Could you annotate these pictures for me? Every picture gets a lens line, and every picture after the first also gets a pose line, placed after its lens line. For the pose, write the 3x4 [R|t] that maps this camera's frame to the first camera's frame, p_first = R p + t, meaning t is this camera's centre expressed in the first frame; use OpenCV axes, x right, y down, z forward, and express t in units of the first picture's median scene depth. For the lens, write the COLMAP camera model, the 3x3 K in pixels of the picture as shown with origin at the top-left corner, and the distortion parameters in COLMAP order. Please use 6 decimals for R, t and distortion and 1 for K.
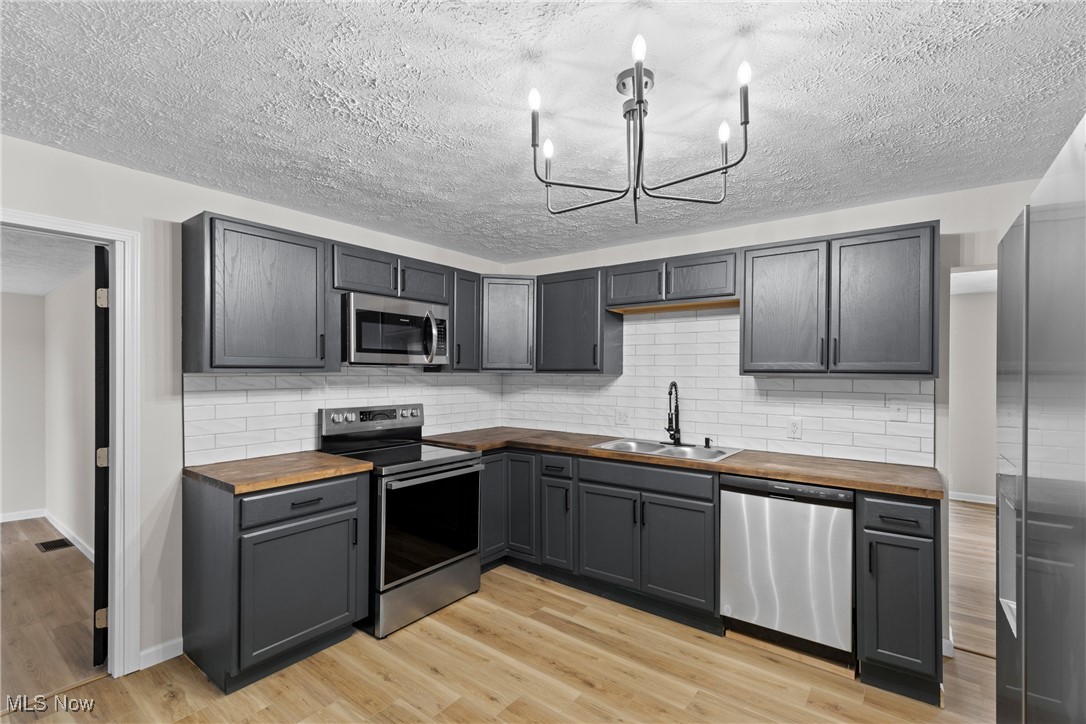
lens RADIAL K [[495.1, 0, 536.4], [0, 495.1, 368.7], [0, 0, 1]] dist [0.008378, -0.001786]
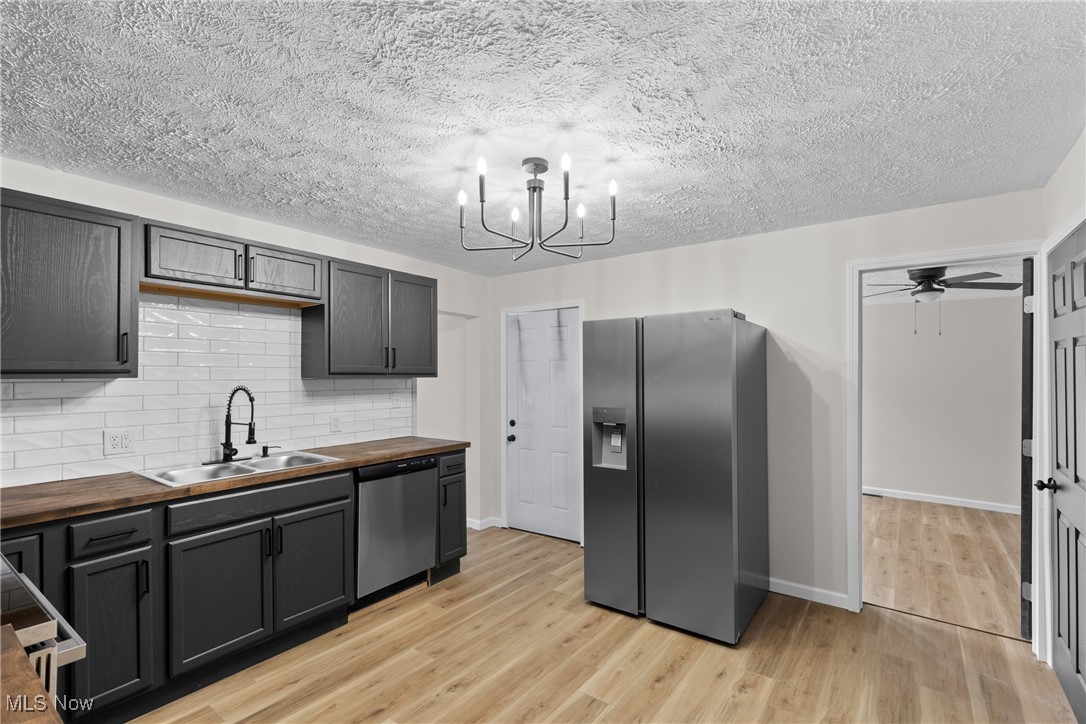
lens RADIAL K [[495.1, 0, 552.9], [0, 495.1, 366.0], [0, 0, 1]] dist [0.008378, -0.001786]
pose [[-0.039051, 0.011162, 0.999175, -0.599531], [-0.006155, 0.999916, -0.011411, -0.001499], [-0.999218, -0.006596, -0.038979, 0.509535]]
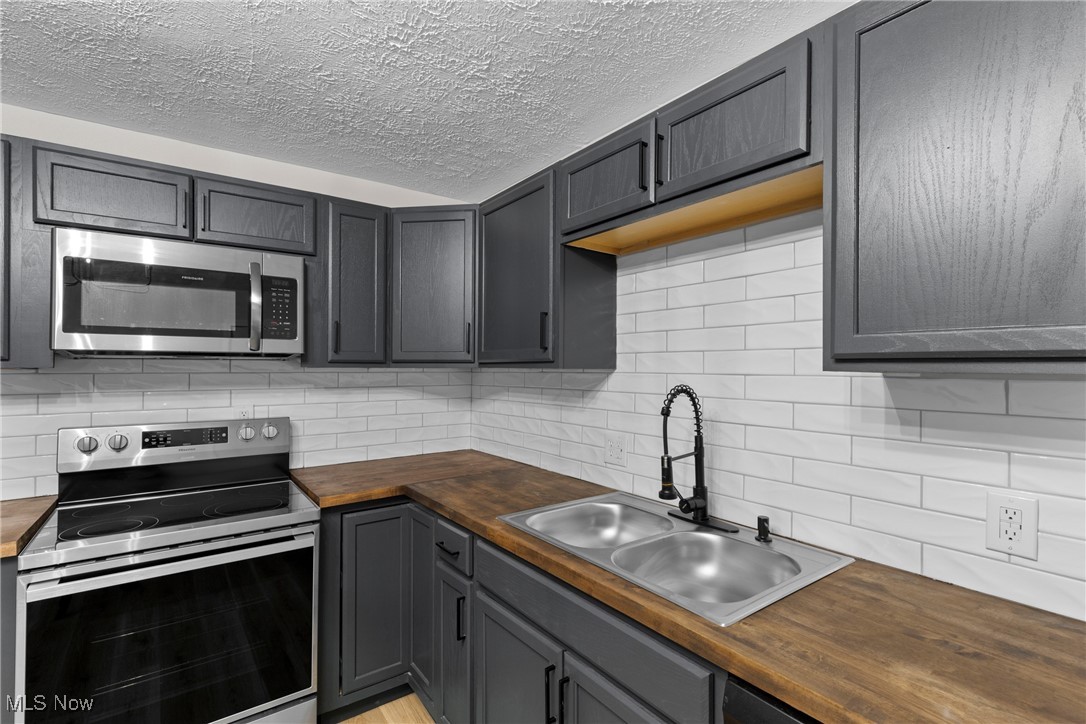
lens RADIAL K [[495.1, 0, 543.9], [0, 495.1, 360.3], [0, 0, 1]] dist [0.008378, -0.001786]
pose [[0.958942, -0.009781, -0.283433, 0.289783], [0.007305, 0.999925, -0.009792, 0.007323], [0.283507, 0.007319, 0.958942, 0.543003]]
